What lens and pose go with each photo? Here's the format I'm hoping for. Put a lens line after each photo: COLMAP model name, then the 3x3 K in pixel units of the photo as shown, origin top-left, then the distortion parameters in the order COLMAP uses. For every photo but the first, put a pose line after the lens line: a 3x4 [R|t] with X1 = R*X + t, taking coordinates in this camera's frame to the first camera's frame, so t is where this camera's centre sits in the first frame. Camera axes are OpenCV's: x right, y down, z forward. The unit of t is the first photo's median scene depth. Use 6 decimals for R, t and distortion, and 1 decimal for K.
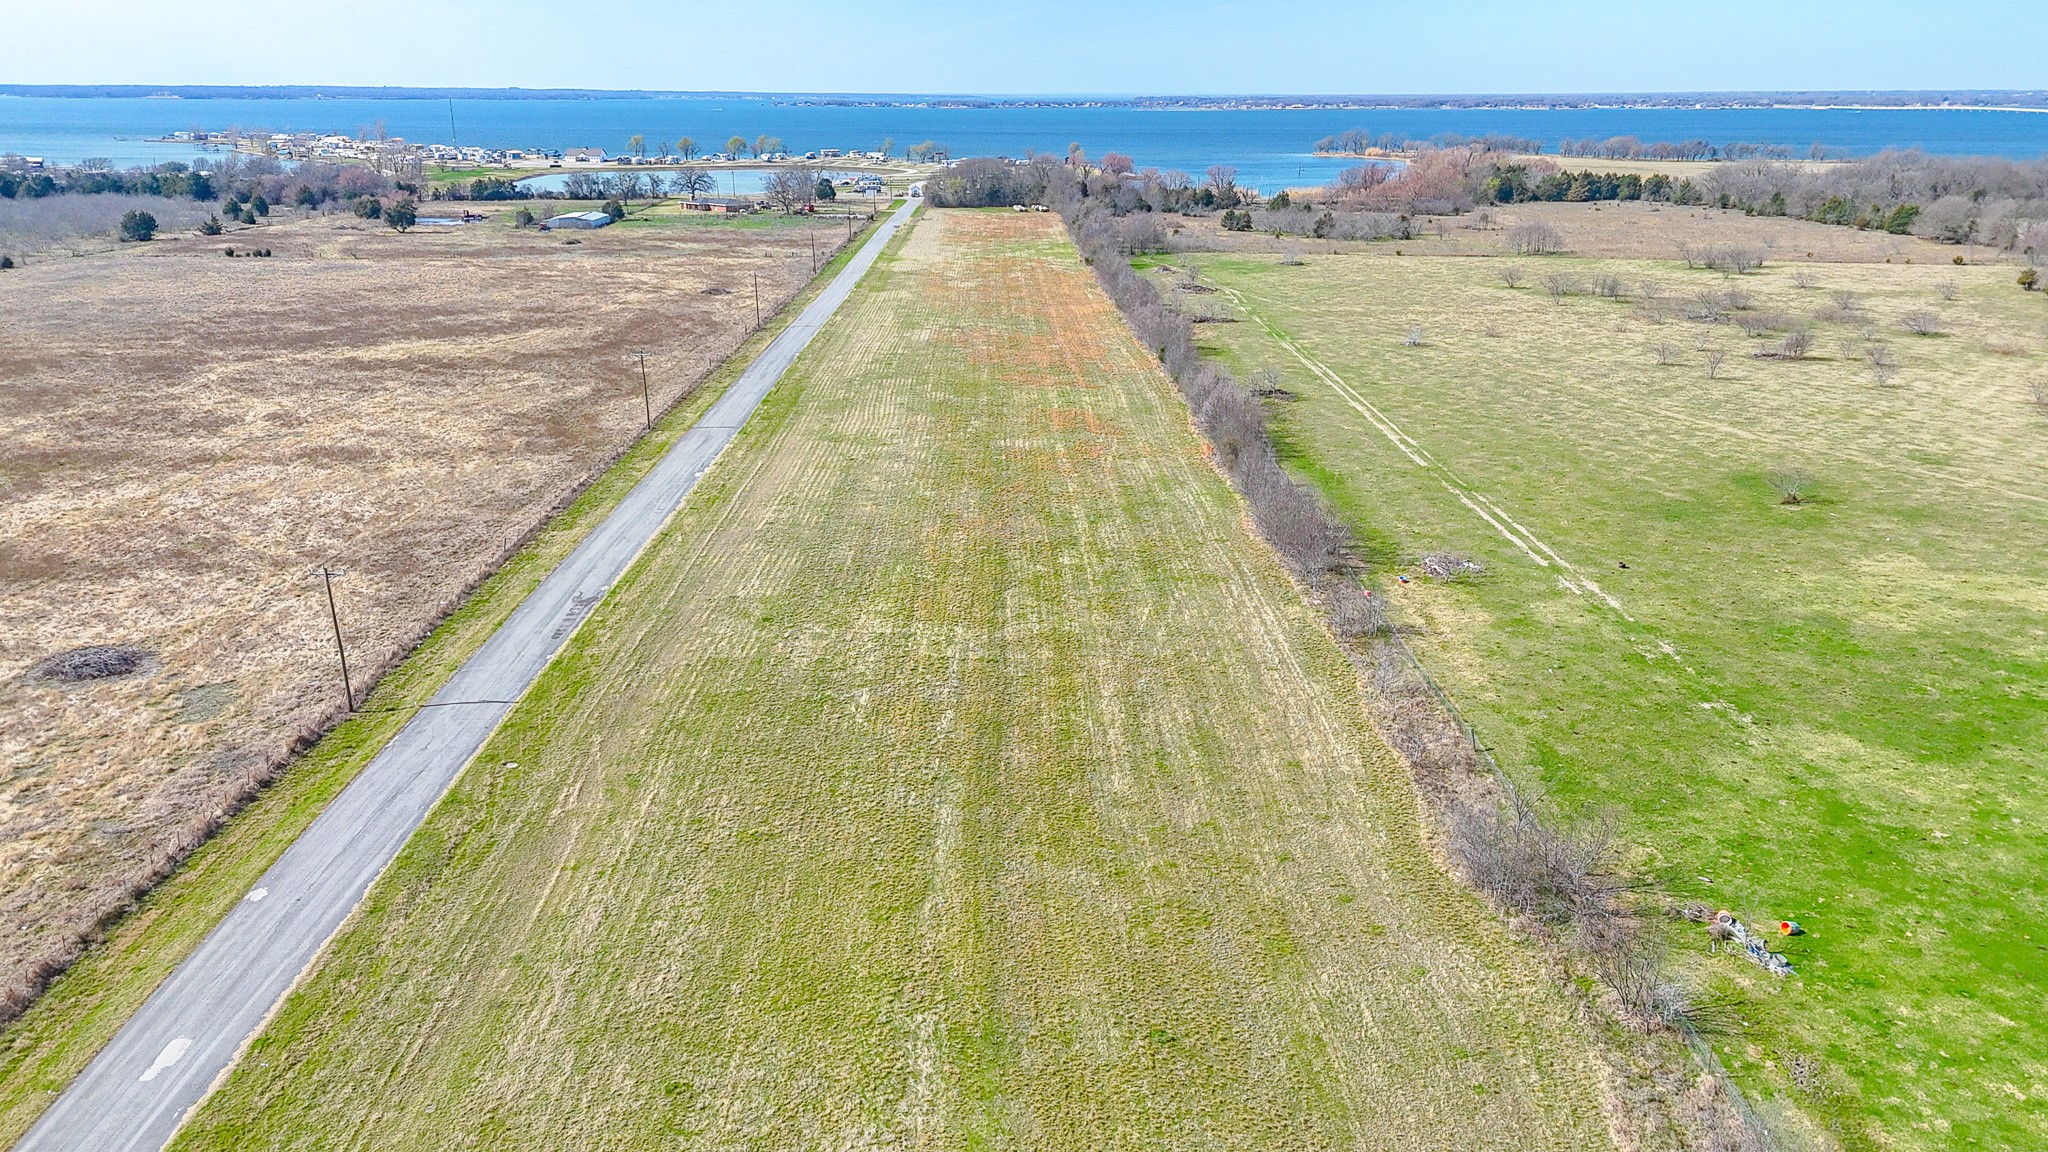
lens RADIAL K [[1499.4, 0, 1024.0], [0, 1499.4, 576.0], [0, 0, 1]] dist [0.068367, -0.055551]
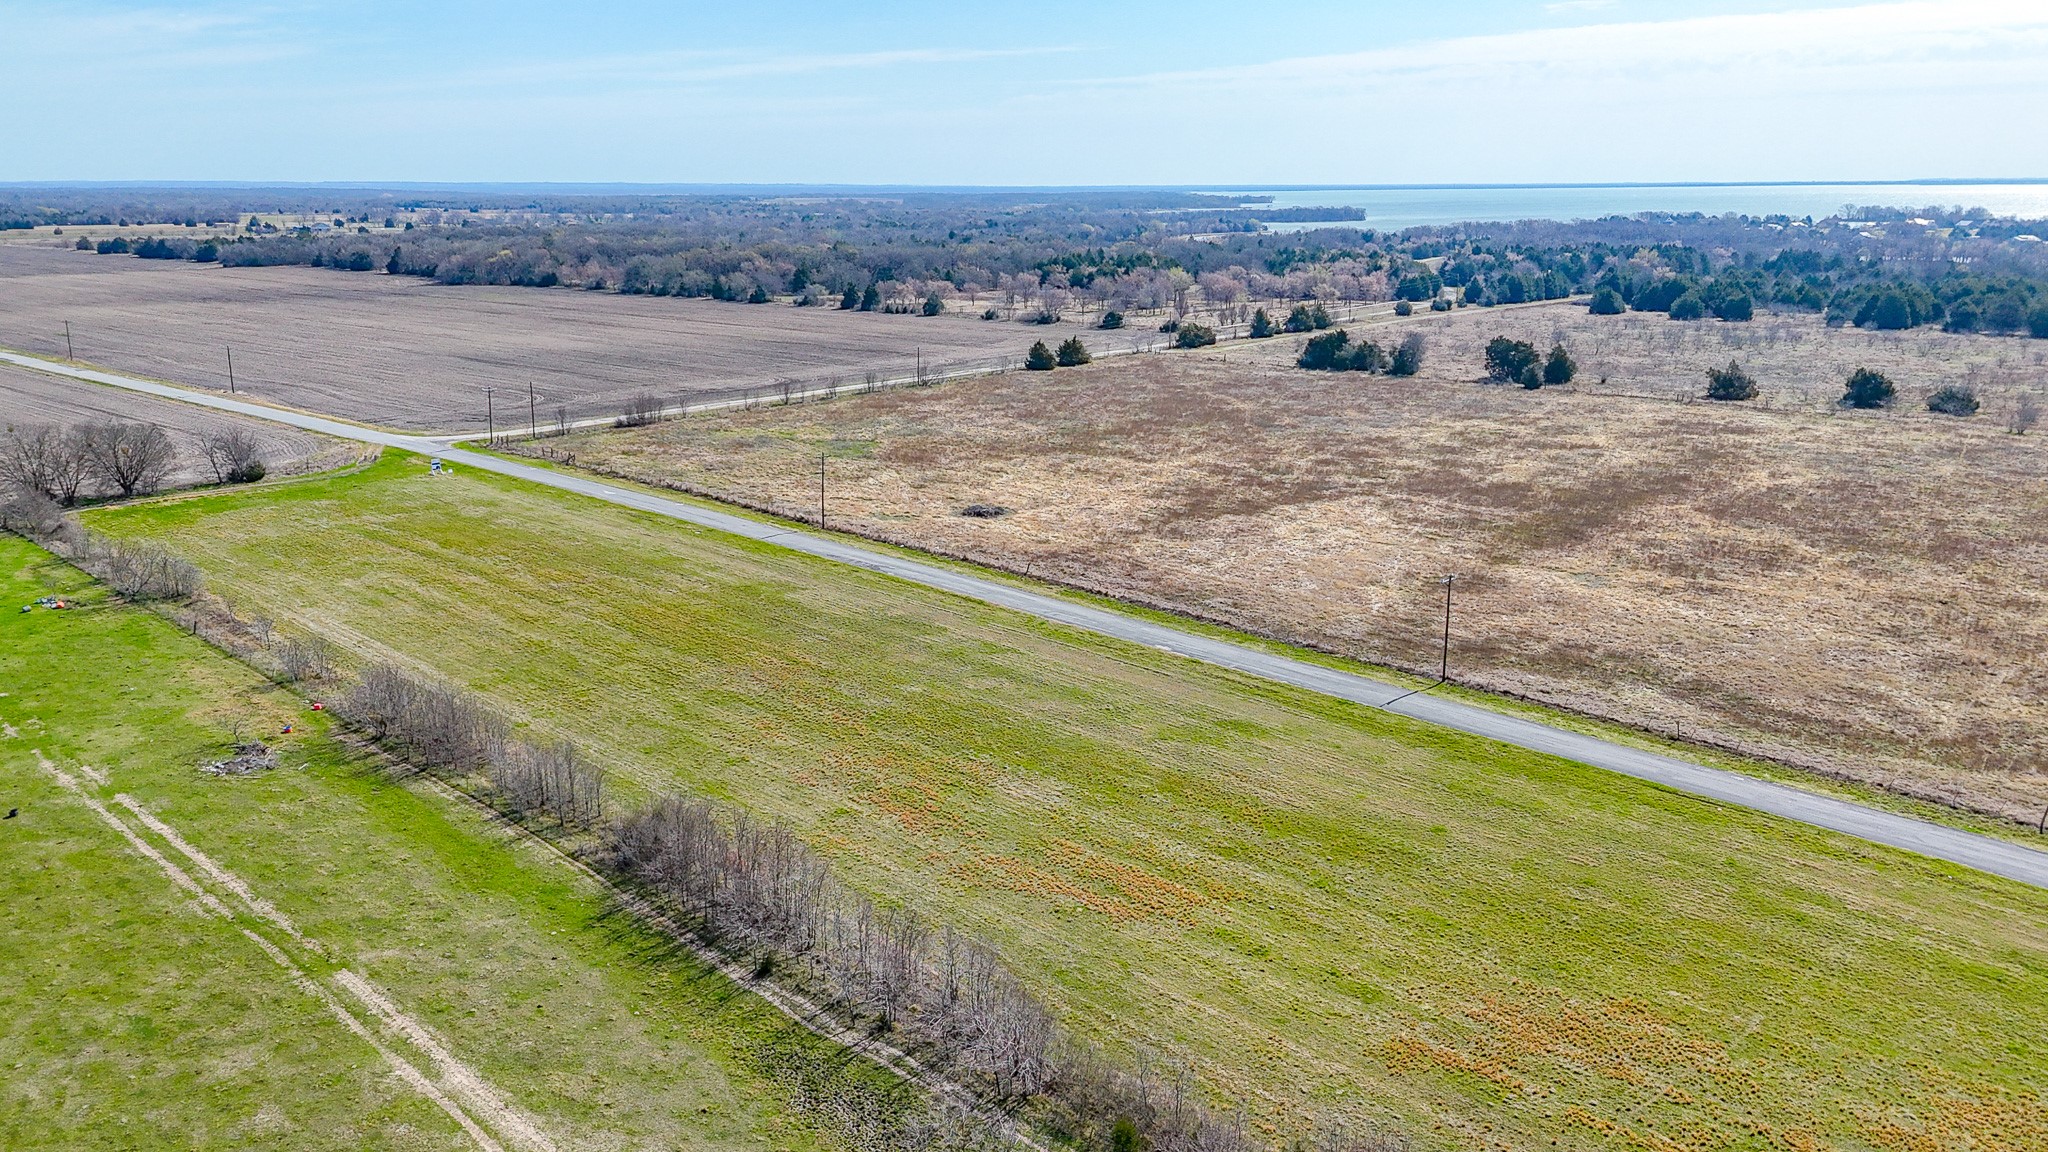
lens RADIAL K [[1499.4, 0, 1024.0], [0, 1499.4, 576.0], [0, 0, 1]] dist [0.068367, -0.055551]
pose [[-0.704189, 0.179623, -0.686916, 0.329792], [-0.215087, 0.868043, 0.447482, -0.358458], [0.676650, 0.462858, -0.572632, 1.058423]]
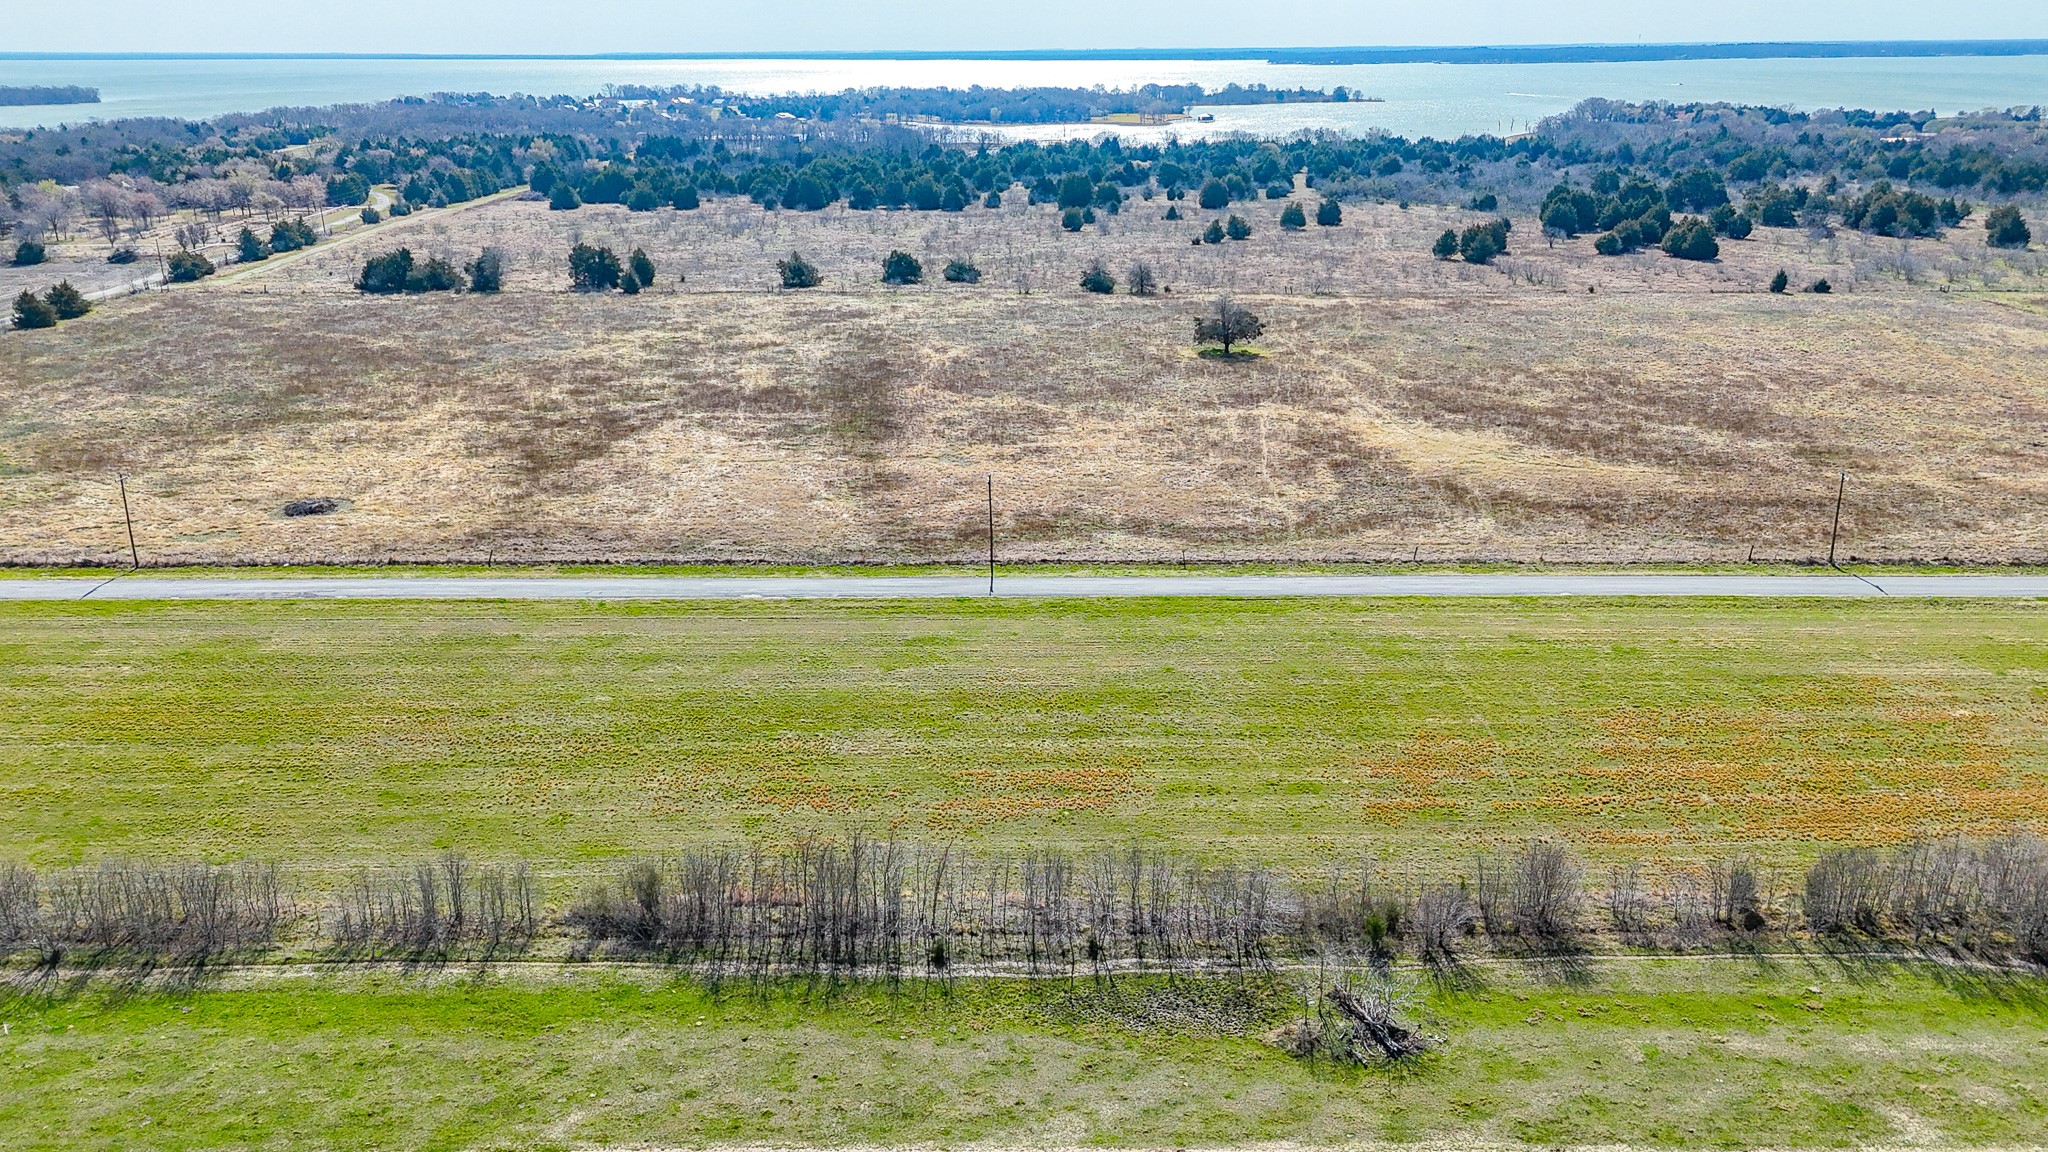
lens RADIAL K [[1499.4, 0, 1024.0], [0, 1499.4, 576.0], [0, 0, 1]] dist [0.068367, -0.055551]
pose [[-0.007875, 0.328044, -0.944630, 0.479110], [-0.300008, 0.900367, 0.315173, -0.309781], [0.953904, 0.285878, 0.091325, 0.791675]]
